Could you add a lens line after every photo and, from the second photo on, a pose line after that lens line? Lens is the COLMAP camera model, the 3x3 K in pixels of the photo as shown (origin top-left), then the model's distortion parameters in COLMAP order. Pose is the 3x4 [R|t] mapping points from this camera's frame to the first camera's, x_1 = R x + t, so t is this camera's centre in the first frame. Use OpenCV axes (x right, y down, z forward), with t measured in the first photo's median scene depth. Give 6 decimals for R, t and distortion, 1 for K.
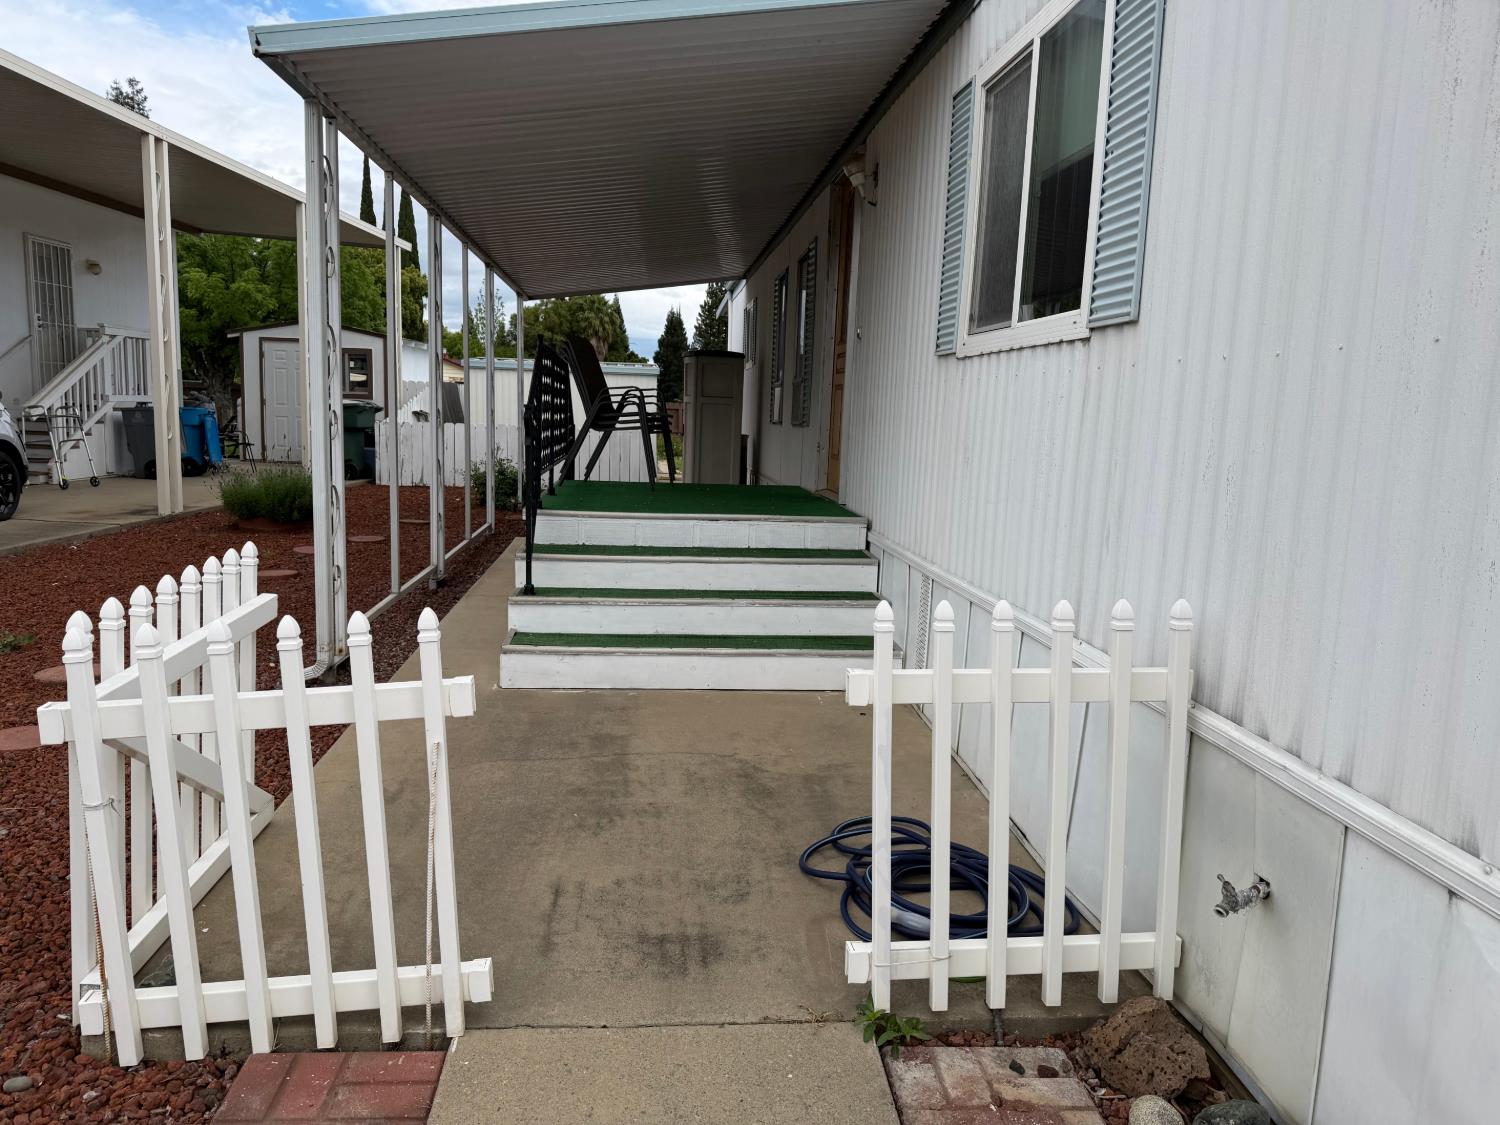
lens RADIAL K [[1078.8, 0, 791.1], [0, 1078.8, 568.8], [0, 0, 1]] dist [0.057522, -0.005506]
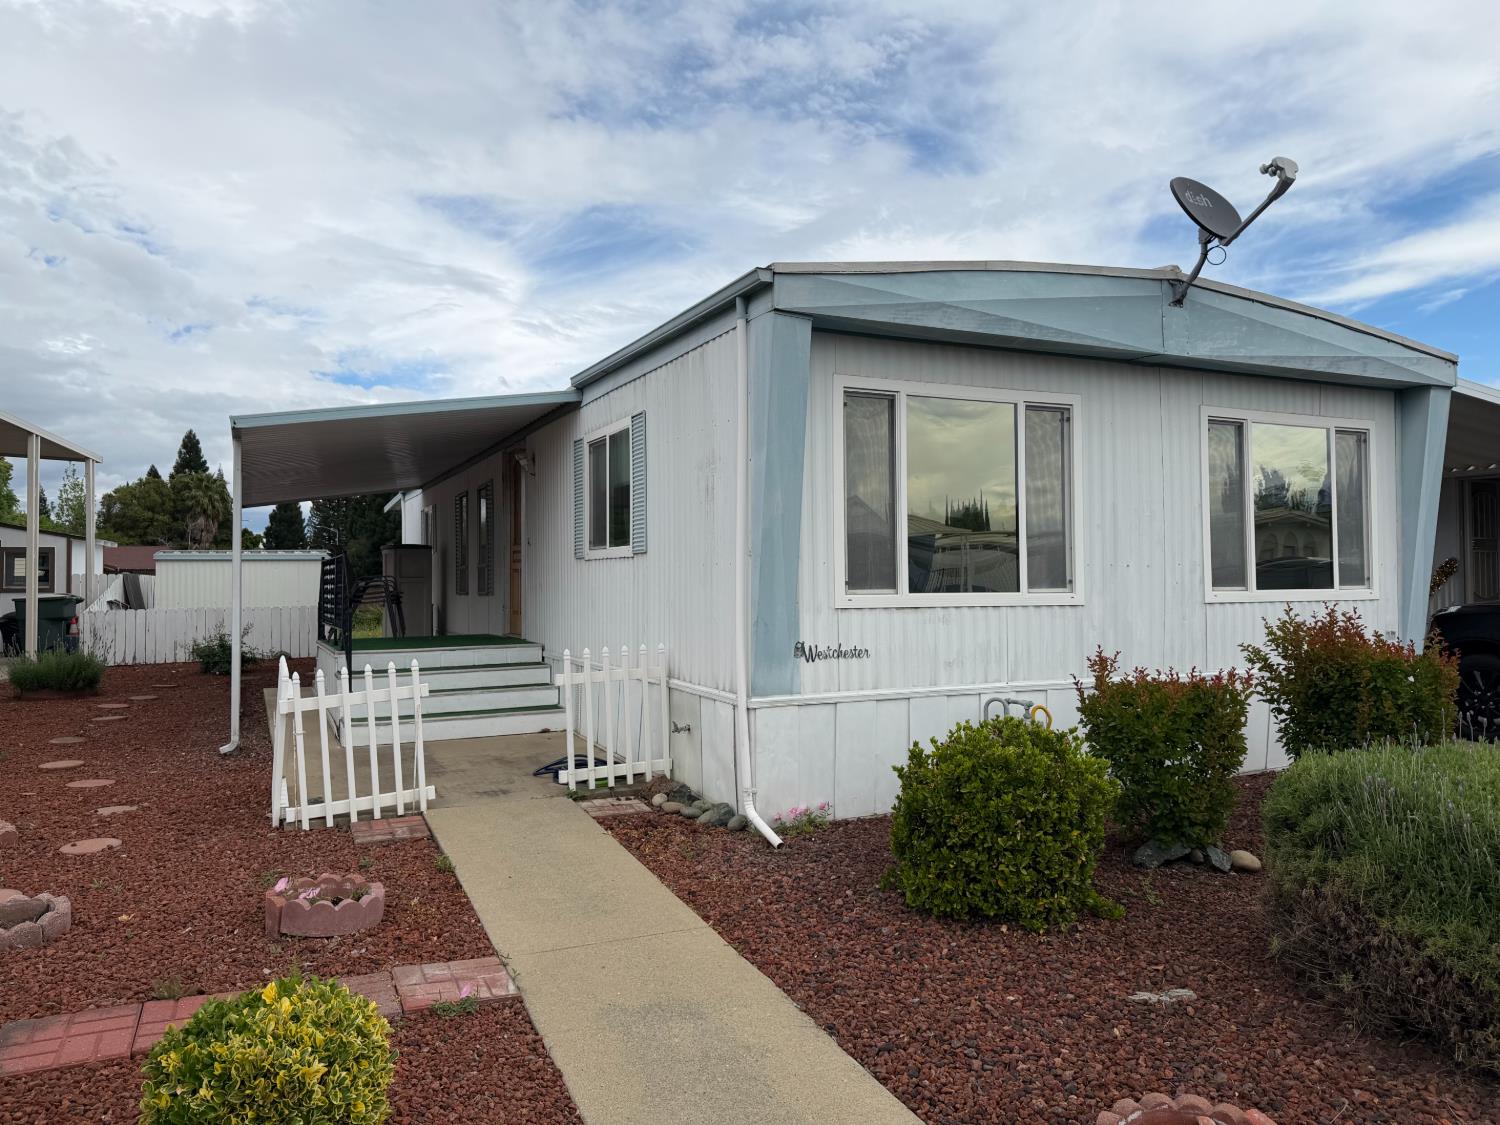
lens RADIAL K [[1074.3, 0, 750.0], [0, 1074.3, 562.5], [0, 0, 1]] dist [0.040928, -0.003344]
pose [[0.953889, -0.040976, 0.297350, -0.090921], [0.086402, 0.986193, -0.141274, 0.075895], [-0.287455, 0.160451, 0.944259, -0.600318]]
